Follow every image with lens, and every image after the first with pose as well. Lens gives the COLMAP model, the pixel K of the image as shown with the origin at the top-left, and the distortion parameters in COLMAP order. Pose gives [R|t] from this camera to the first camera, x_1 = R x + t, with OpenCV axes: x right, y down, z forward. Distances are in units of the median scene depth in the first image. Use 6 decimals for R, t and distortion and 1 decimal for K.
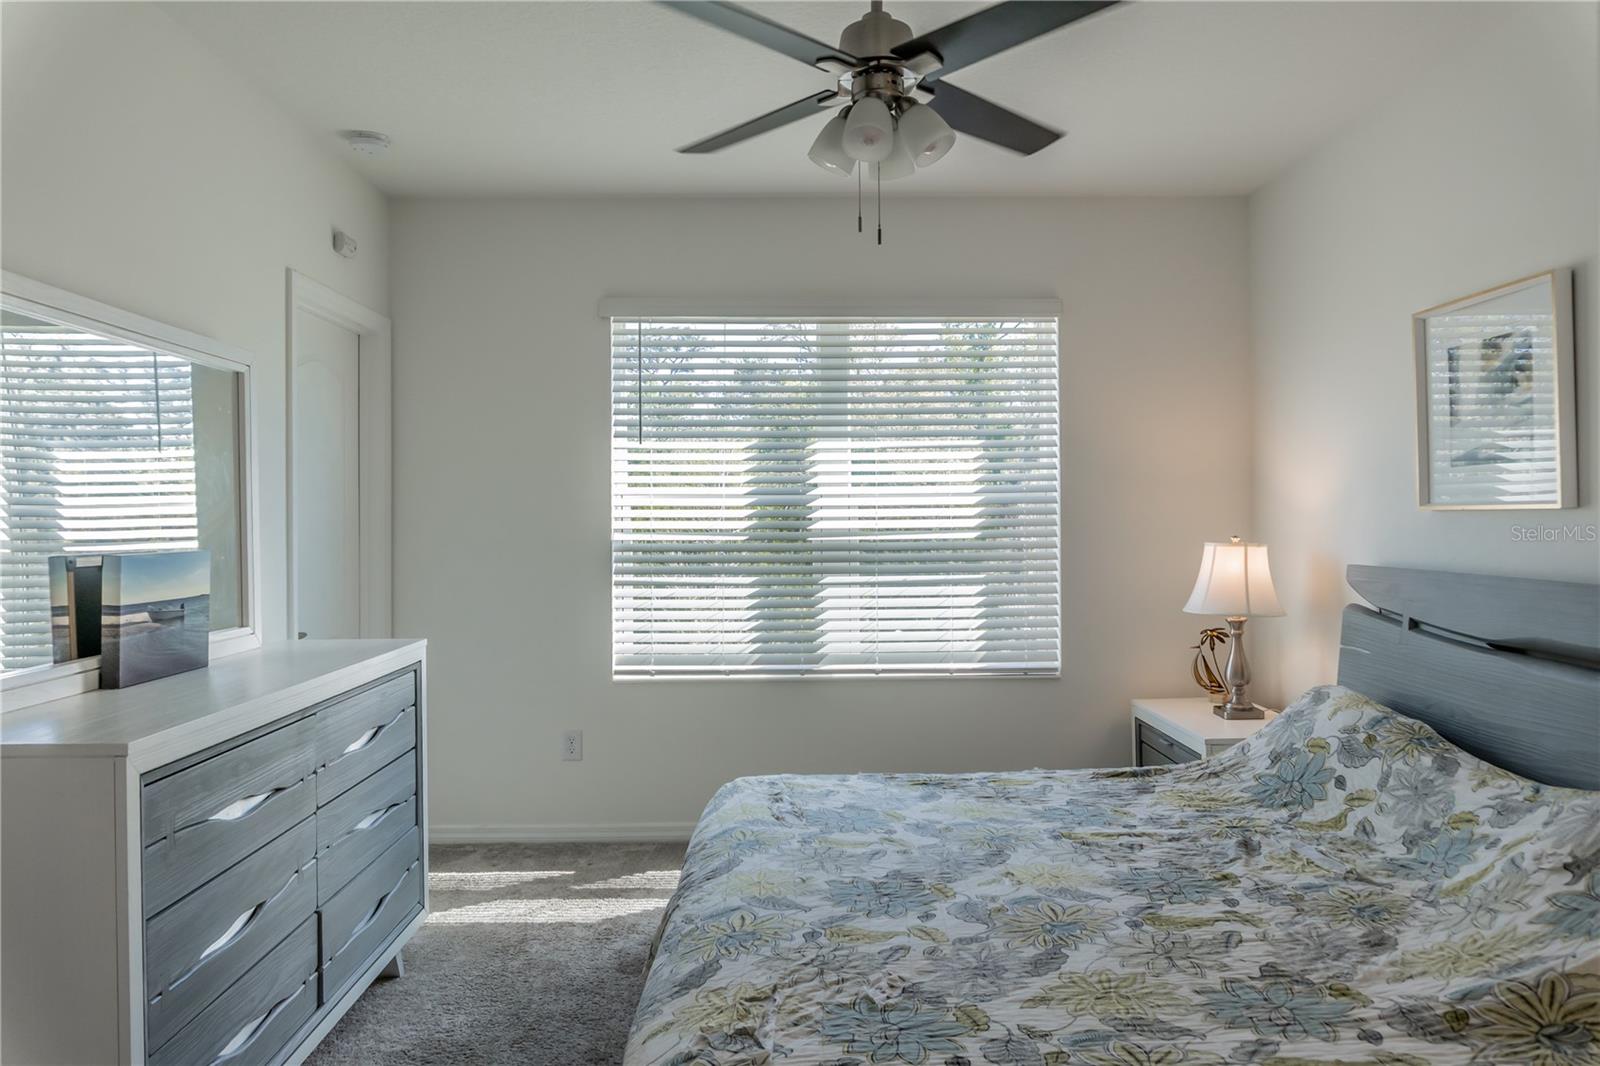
lens RADIAL K [[1064.9, 0, 800.0], [0, 1064.9, 533.0], [0, 0, 1]] dist [-0.023120, 0.000219]
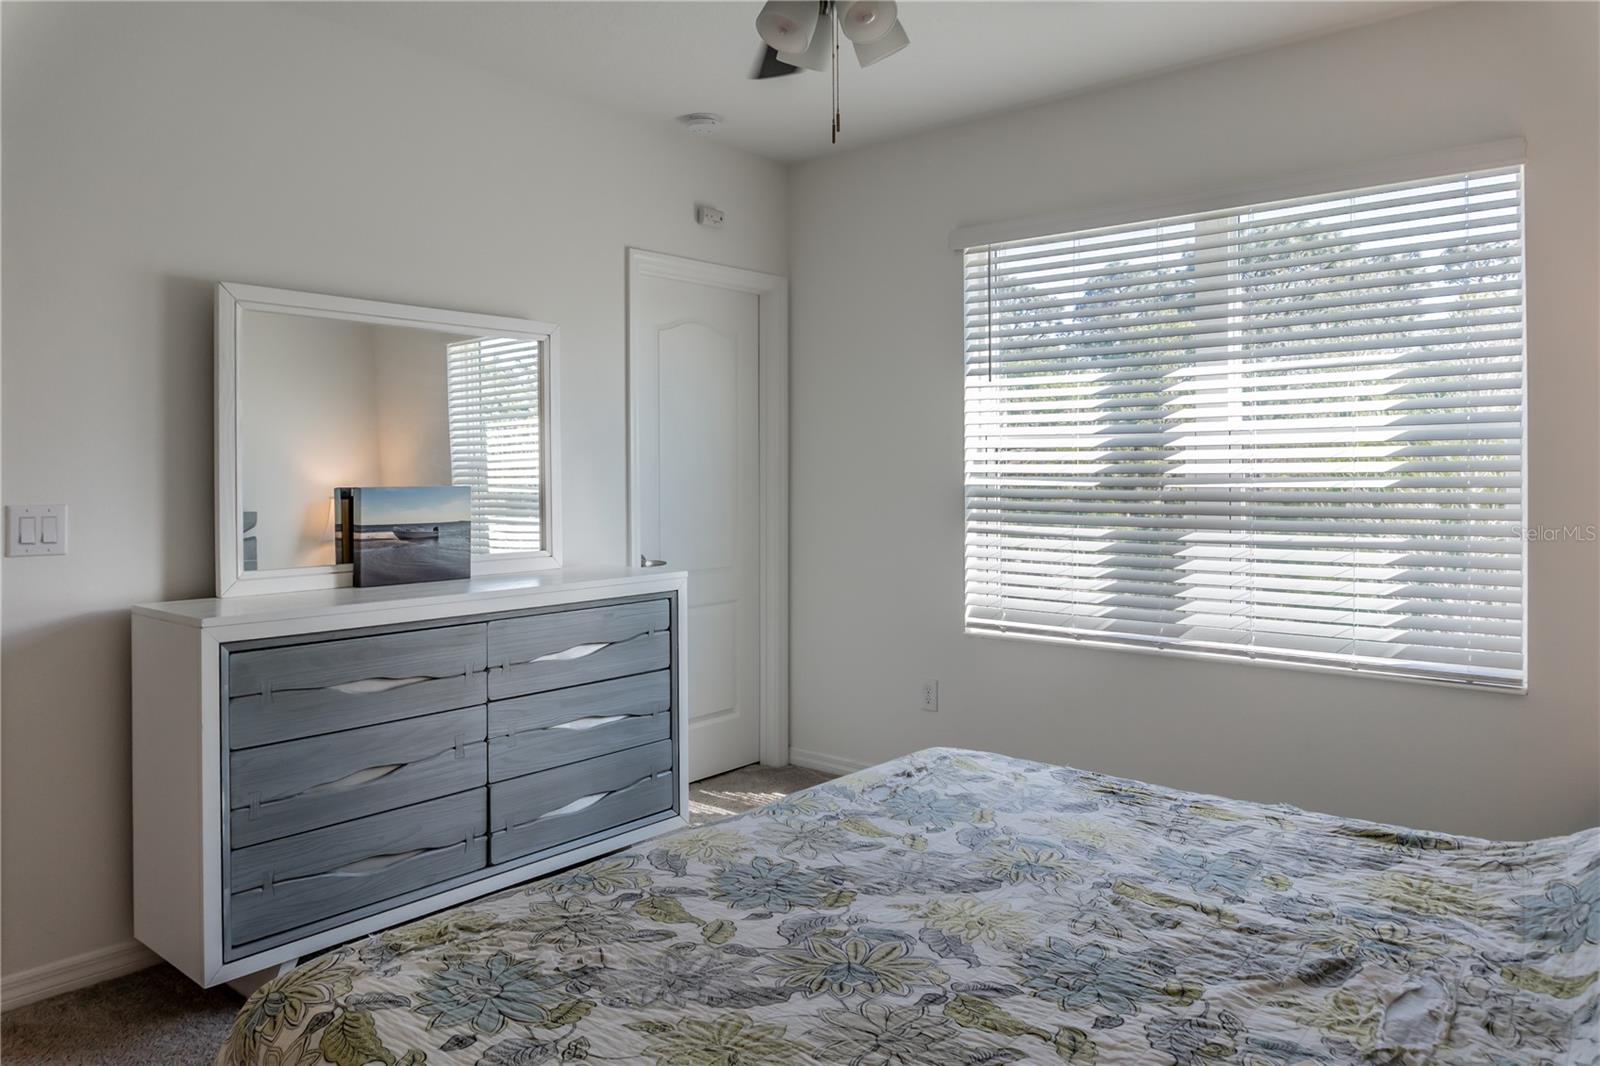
lens RADIAL K [[1096.8, 0, 800.7], [0, 1096.8, 477.2], [0, 0, 1]] dist [-0.012910, -0.003388]
pose [[0.747215, 0.007431, -0.664541, 0.587125], [-0.008912, 0.999960, 0.001161, 0.000837], [0.664522, 0.005055, 0.747251, 0.279934]]
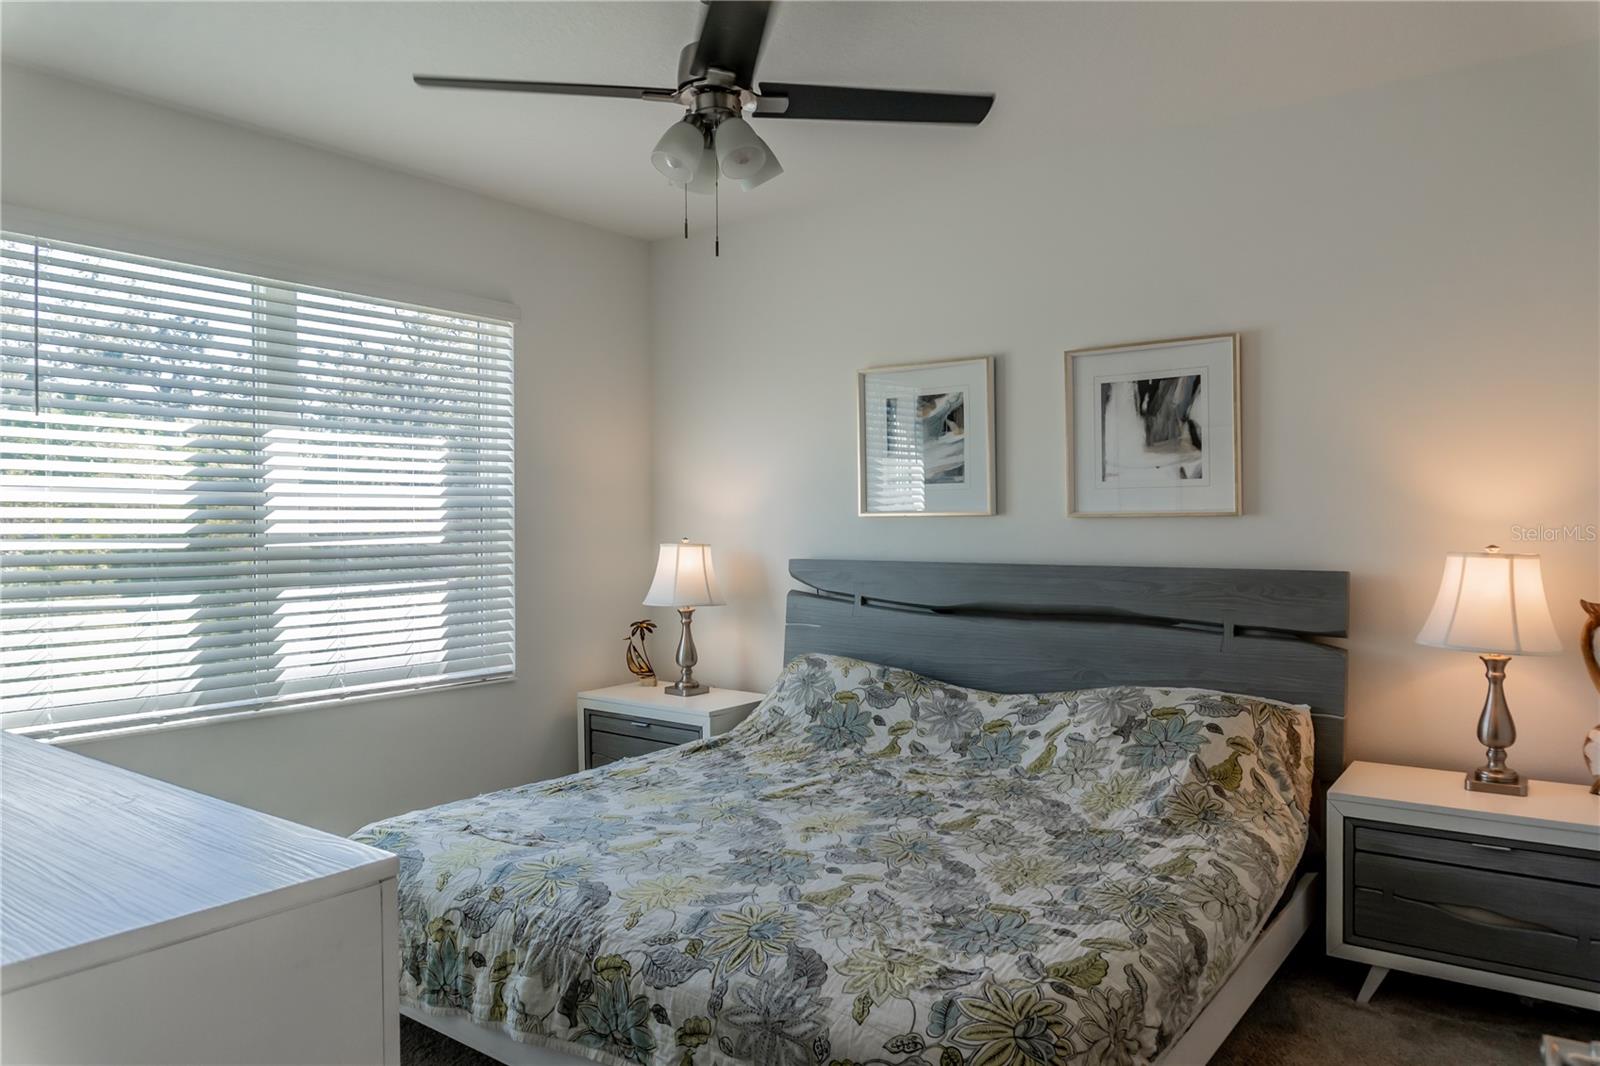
lens RADIAL K [[1077.6, 0, 804.8], [0, 1077.6, 540.8], [0, 0, 1]] dist [-0.030012, -0.002741]
pose [[0.614123, -0.009144, 0.789158, -0.635144], [0.010643, 0.999938, 0.003303, 0.005757], [-0.789139, 0.006370, 0.614182, 0.254697]]
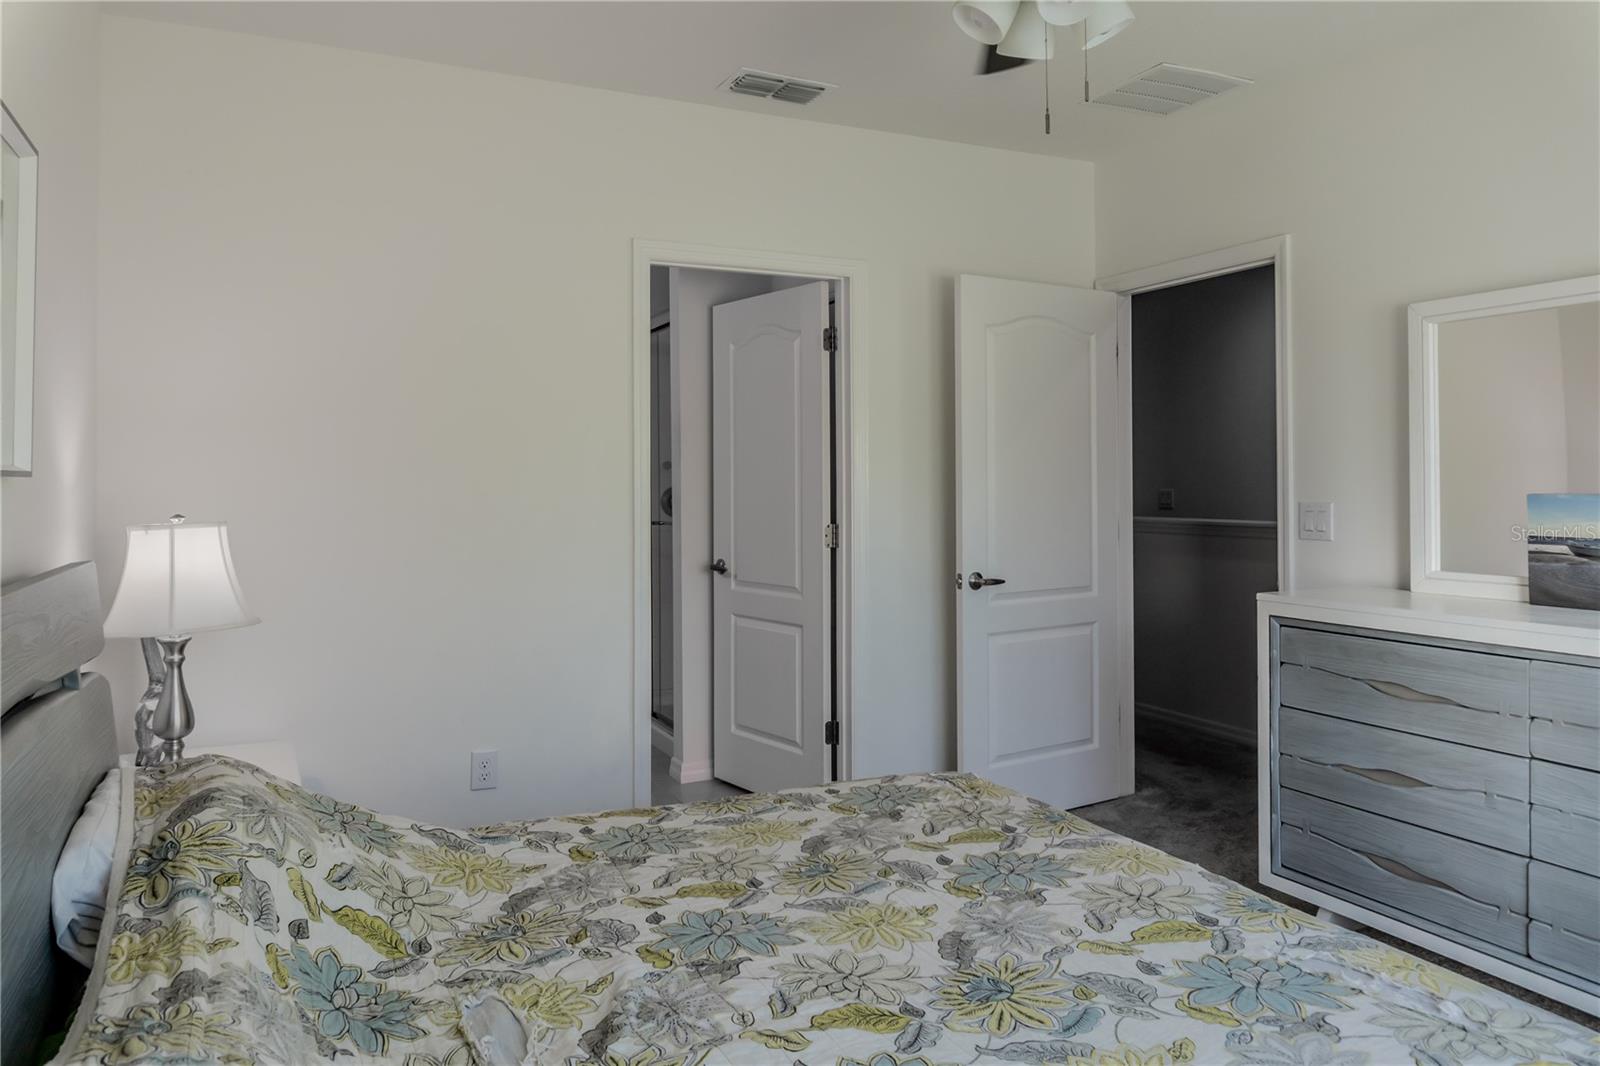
lens RADIAL K [[1082.1, 0, 799.9], [0, 1082.1, 466.8], [0, 0, 1]] dist [0.003099, 0.000836]
pose [[-0.910840, 0.010680, -0.412622, 0.538387], [0.012424, 0.999922, -0.001545, -0.016203], [0.412573, -0.006533, -0.910901, 1.514028]]
